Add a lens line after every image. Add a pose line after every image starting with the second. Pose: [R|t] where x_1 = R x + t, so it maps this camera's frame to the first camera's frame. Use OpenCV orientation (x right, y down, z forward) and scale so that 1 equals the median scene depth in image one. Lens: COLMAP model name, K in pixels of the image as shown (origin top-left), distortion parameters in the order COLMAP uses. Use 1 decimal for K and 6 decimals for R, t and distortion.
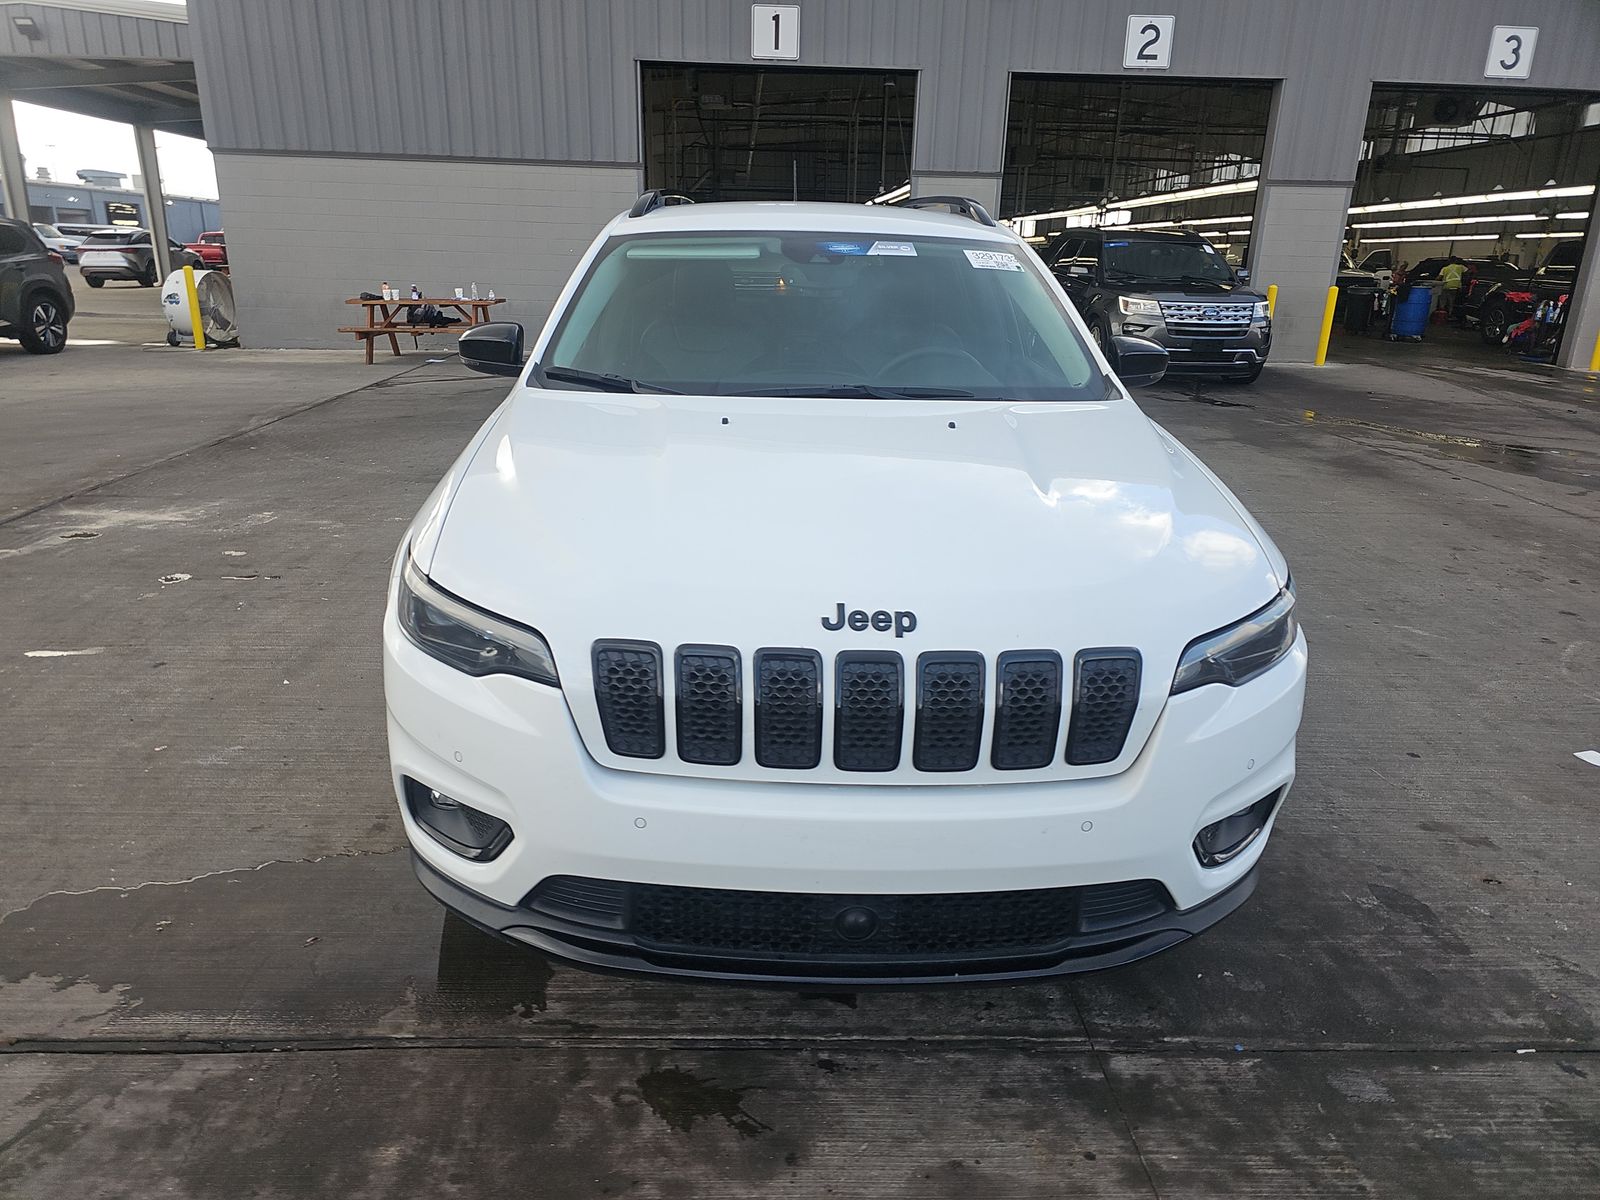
lens RADIAL K [[1053.5, 0, 804.0], [0, 1053.5, 606.4], [0, 0, 1]] dist [0.036723, -0.041293]
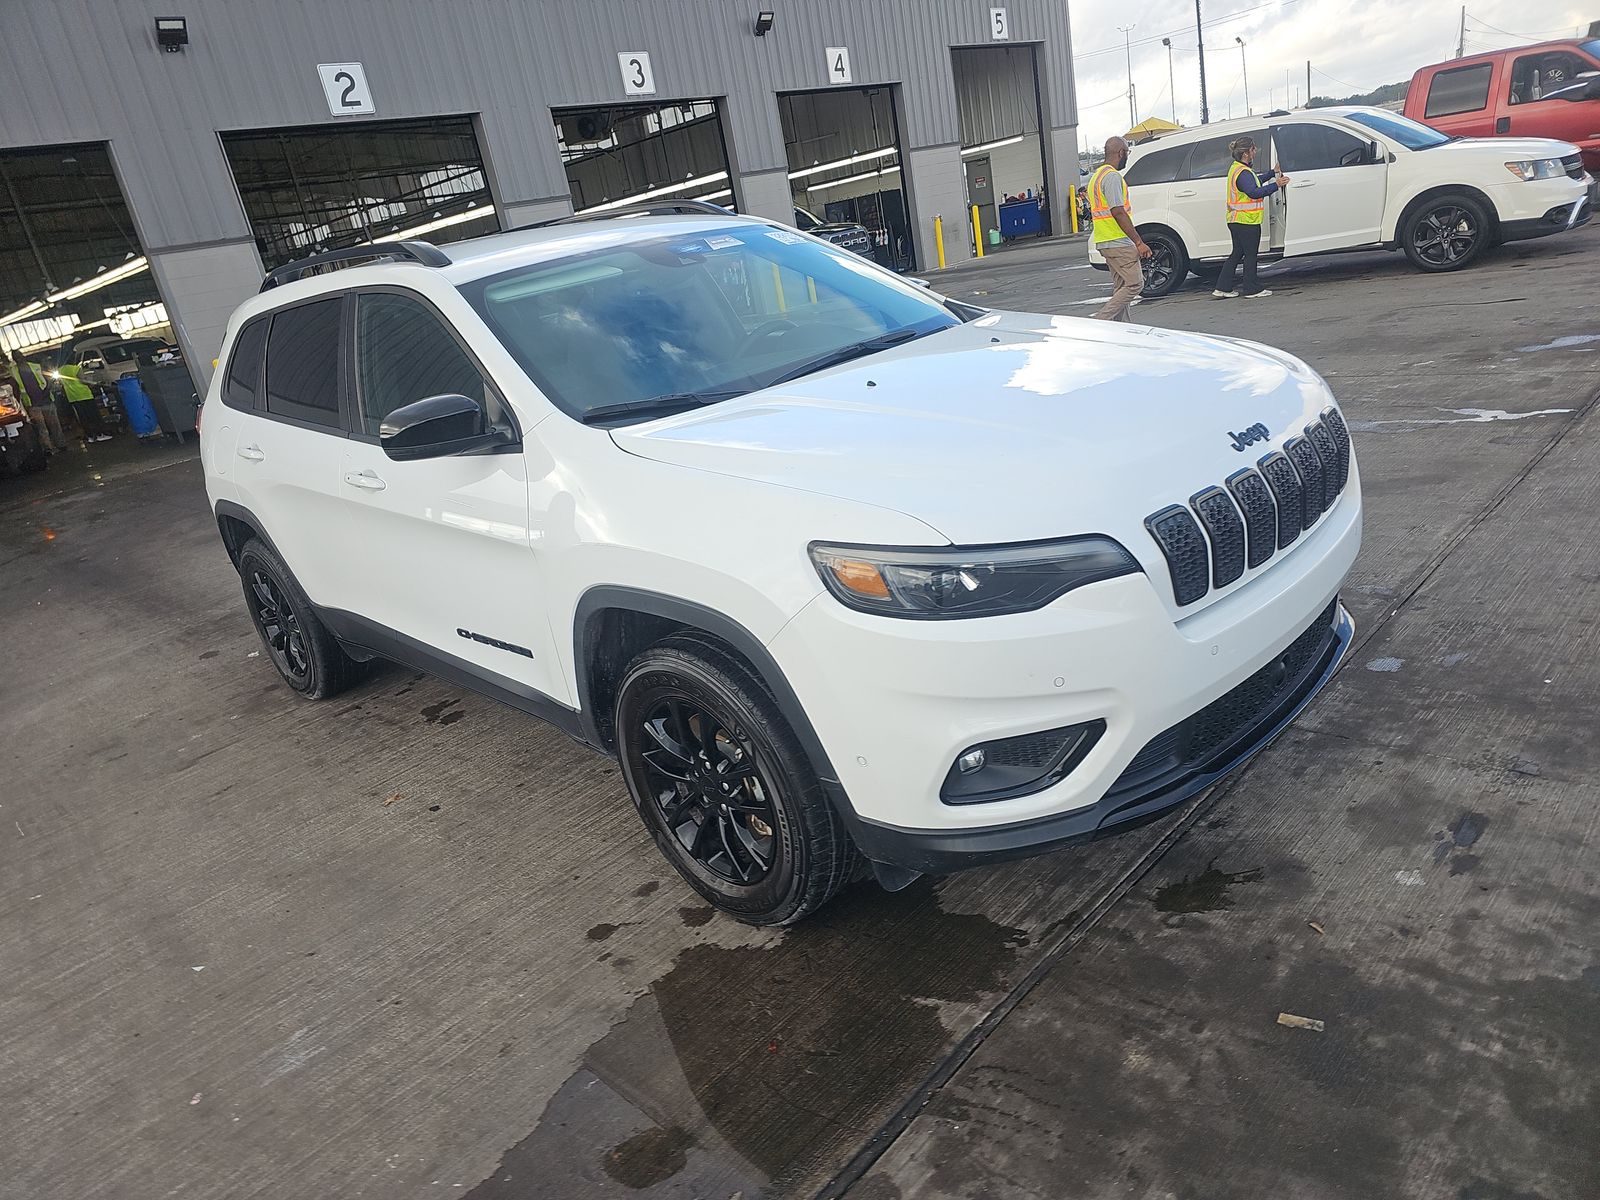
lens RADIAL K [[1053.5, 0, 799.6], [0, 1053.5, 592.1], [0, 0, 1]] dist [0.036723, -0.041293]
pose [[0.710575, -0.364725, 0.601714, -0.648305], [0.394082, 0.914747, 0.089090, -0.079947], [-0.582909, 0.173819, 0.793728, 0.165568]]
